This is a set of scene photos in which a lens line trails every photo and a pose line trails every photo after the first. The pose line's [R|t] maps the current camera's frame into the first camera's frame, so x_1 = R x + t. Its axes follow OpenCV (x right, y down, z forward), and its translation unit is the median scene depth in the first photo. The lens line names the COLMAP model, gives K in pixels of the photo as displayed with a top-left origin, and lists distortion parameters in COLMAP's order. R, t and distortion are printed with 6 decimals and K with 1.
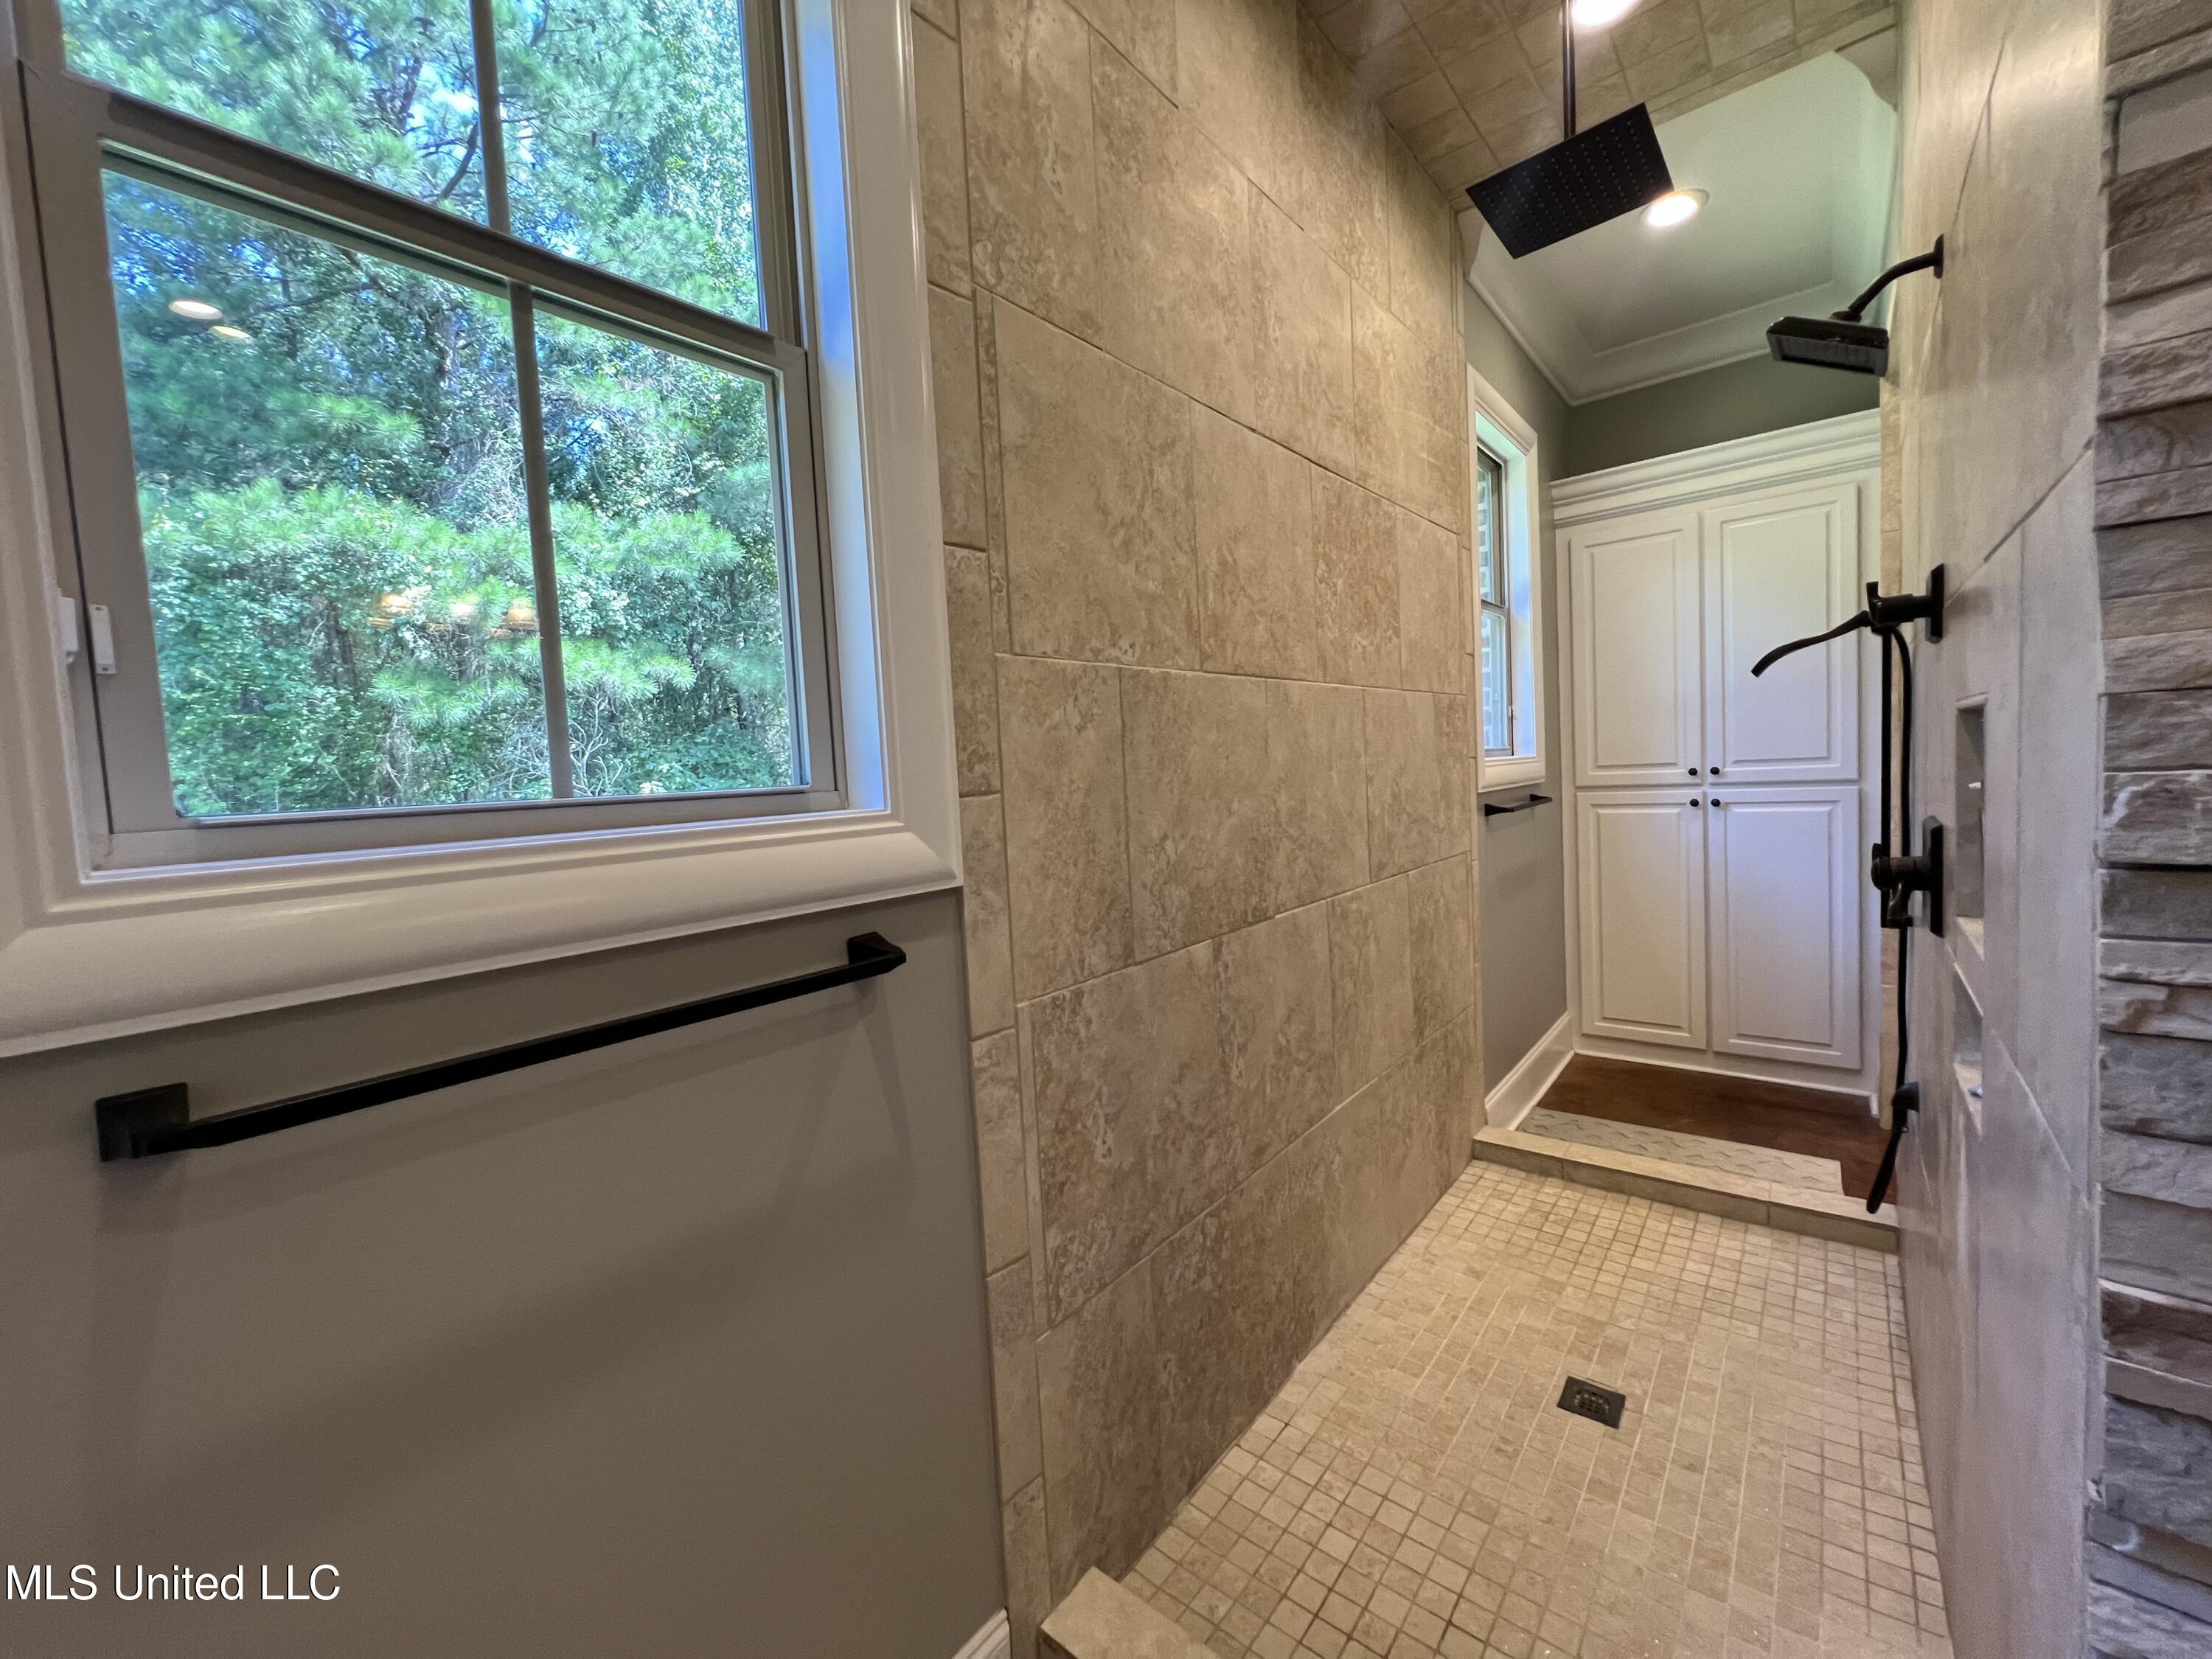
lens RADIAL K [[886.4, 0, 1099.4], [0, 886.4, 824.6], [0, 0, 1]] dist [-0.001103, -0.000115]
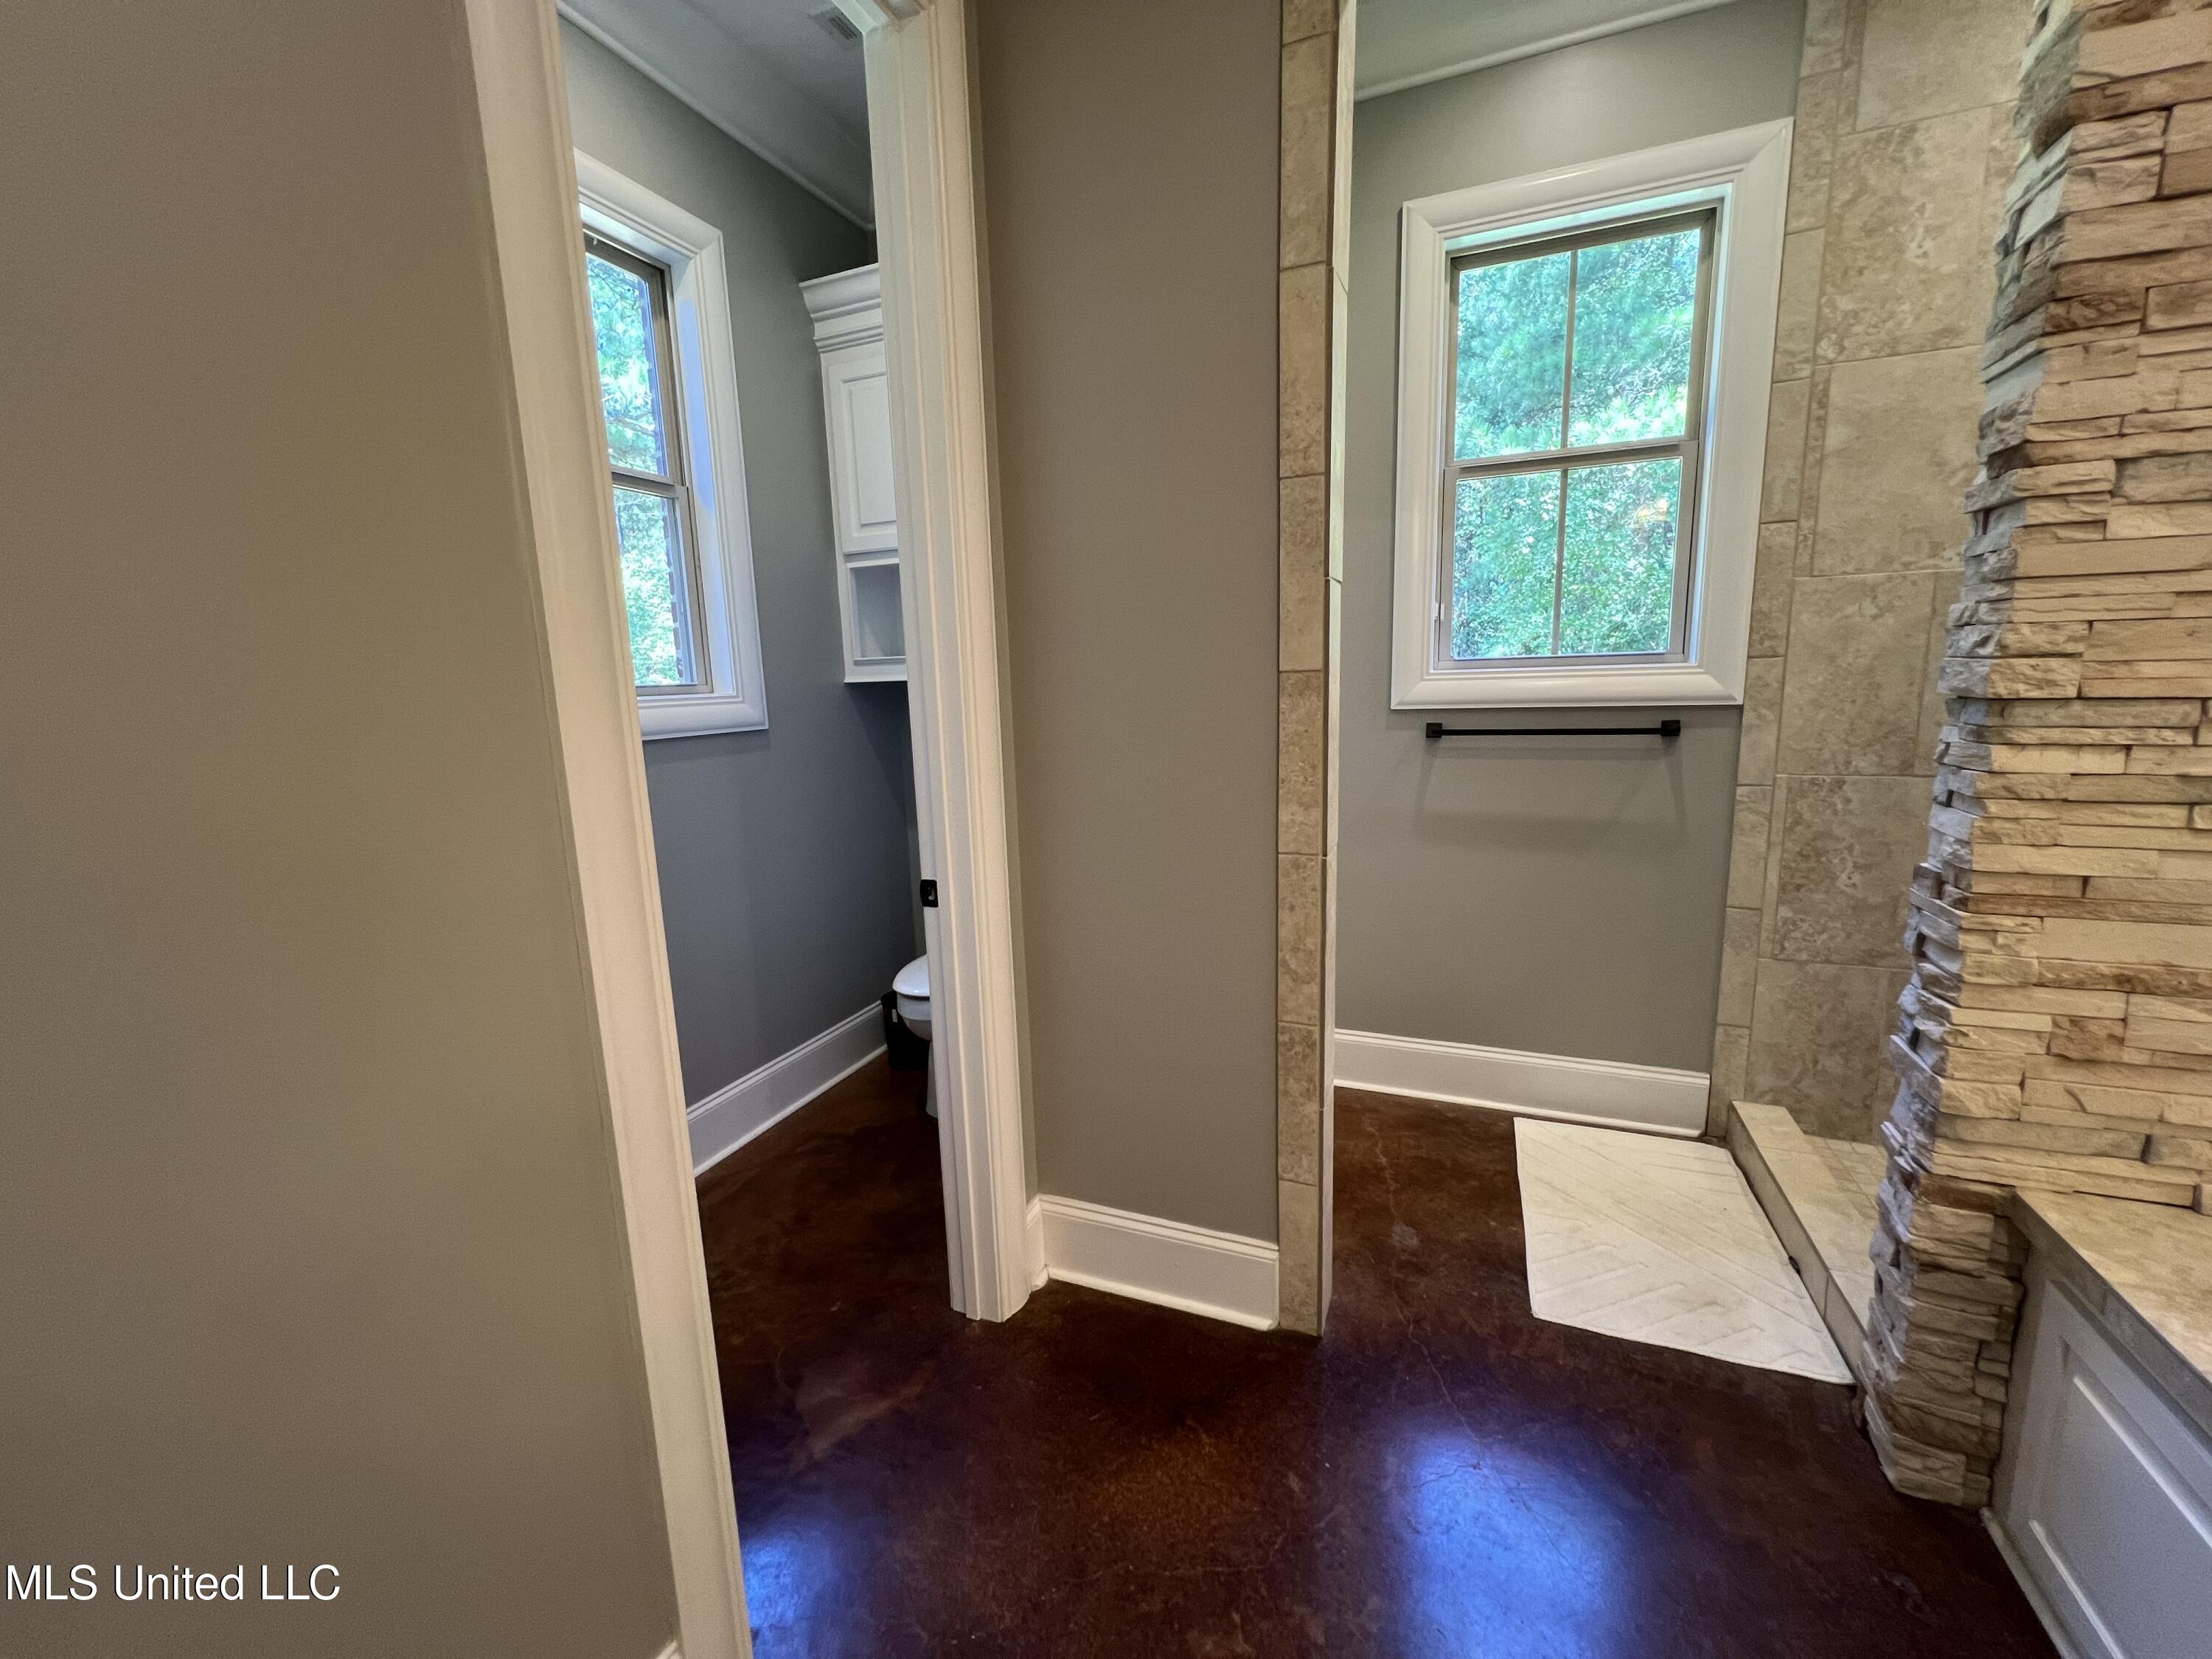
lens RADIAL K [[886.4, 0, 1105.7], [0, 886.4, 827.1], [0, 0, 1]] dist [-0.001103, -0.000115]
pose [[0.300946, 0.201955, -0.932011, 1.201012], [-0.044015, 0.979219, 0.197972, 0.008094], [0.952625, -0.018556, 0.303581, -0.865092]]
